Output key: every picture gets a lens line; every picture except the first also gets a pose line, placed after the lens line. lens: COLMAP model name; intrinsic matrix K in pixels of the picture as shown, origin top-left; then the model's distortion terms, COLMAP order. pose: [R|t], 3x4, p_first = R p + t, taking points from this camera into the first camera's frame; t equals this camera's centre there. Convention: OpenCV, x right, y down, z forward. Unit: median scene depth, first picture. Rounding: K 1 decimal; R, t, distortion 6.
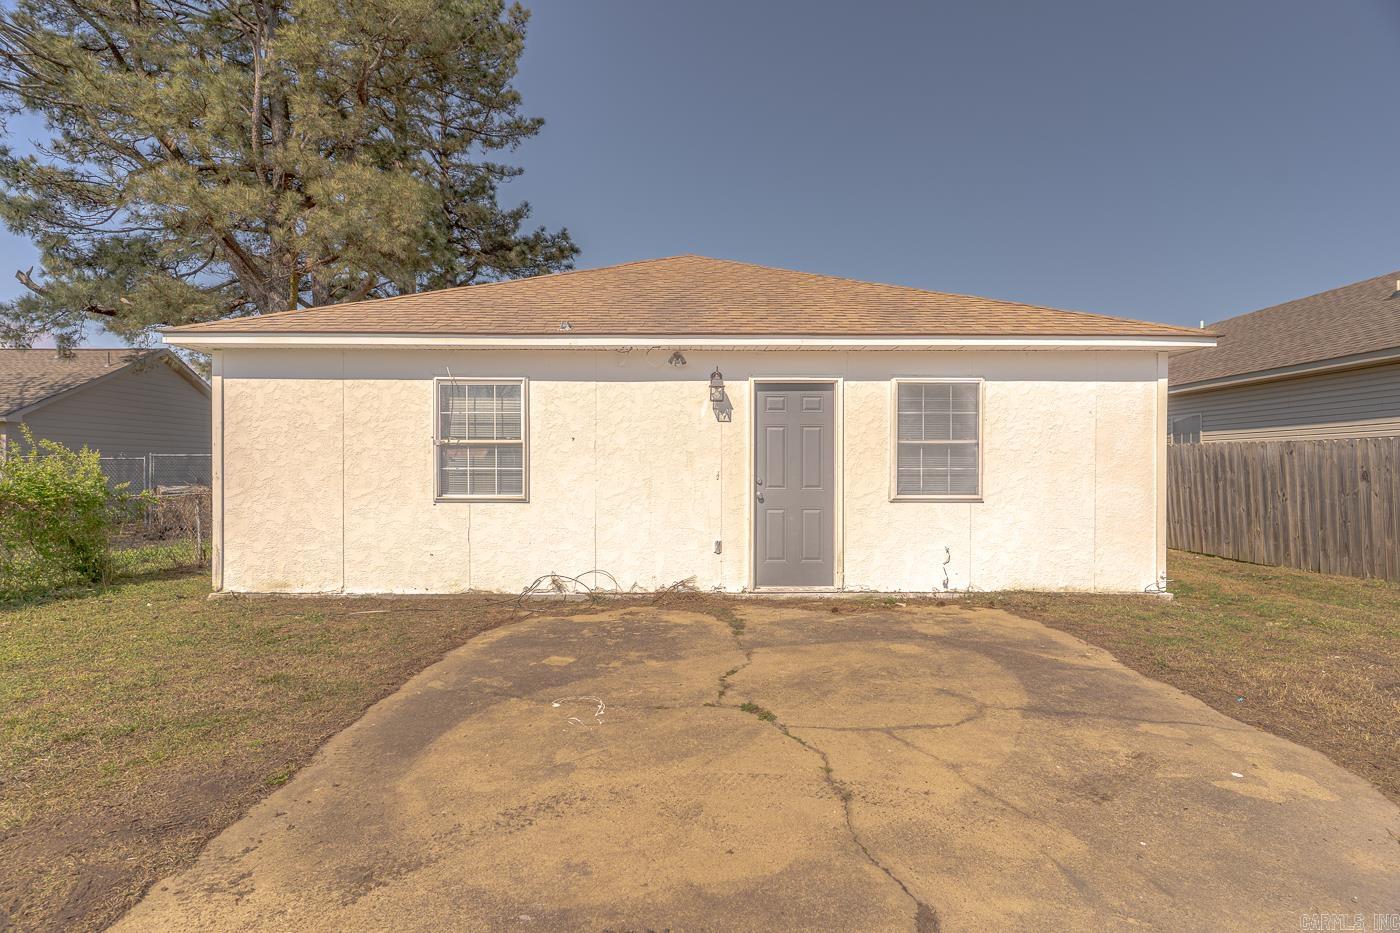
lens RADIAL K [[674.1, 0, 698.6], [0, 674.1, 472.9], [0, 0, 1]] dist [0.000905, 0.000705]
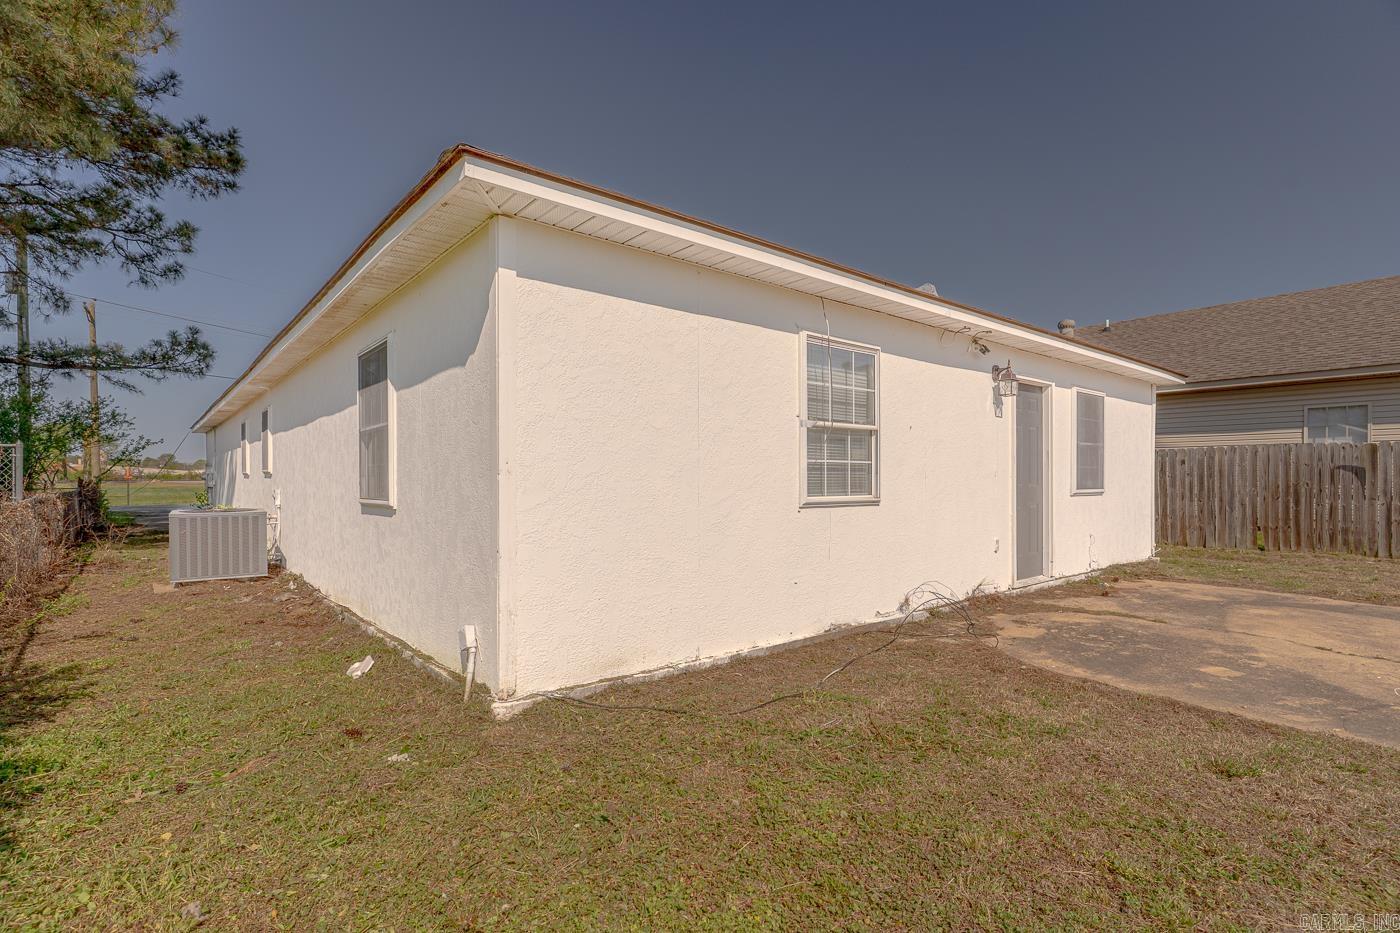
lens RADIAL K [[675.7, 0, 706.4], [0, 675.7, 485.0], [0, 0, 1]] dist [0.000454, -0.000065]
pose [[0.775283, -0.007526, 0.631569, -0.907591], [0.005482, 0.999972, 0.005187, 0.014872], [-0.631590, -0.000559, 0.775303, 0.511185]]
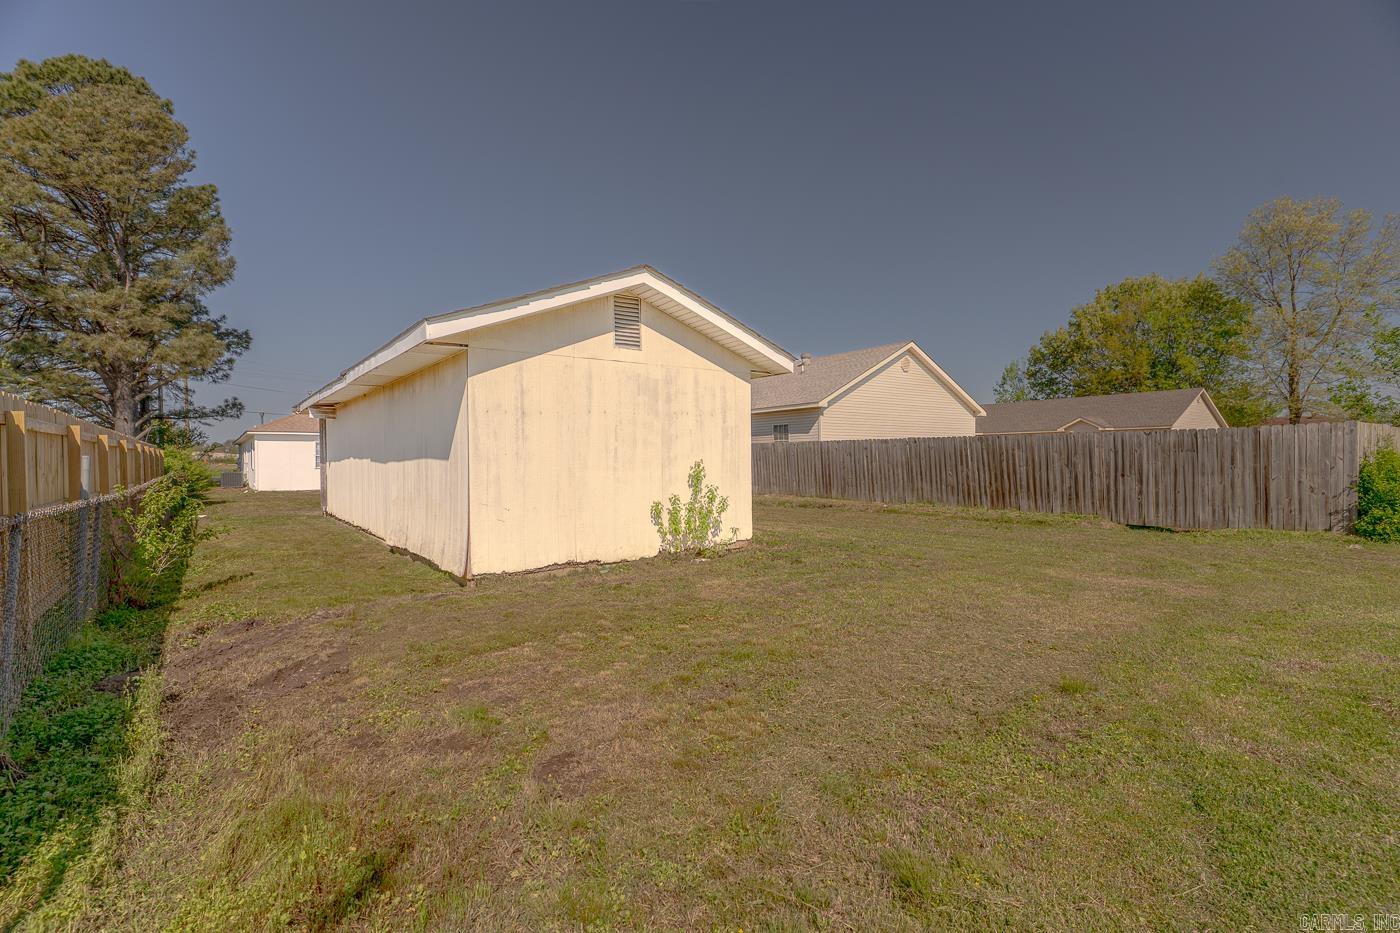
lens RADIAL K [[659.2, 0, 700.0], [0, 659.2, 466.5], [0, 0, 1]] dist [0.013851, -0.000012]
pose [[0.811926, -0.010992, 0.583657, -0.879337], [0.008833, 0.999940, 0.006543, 0.023917], [-0.583694, -0.000157, 0.811974, -4.029922]]
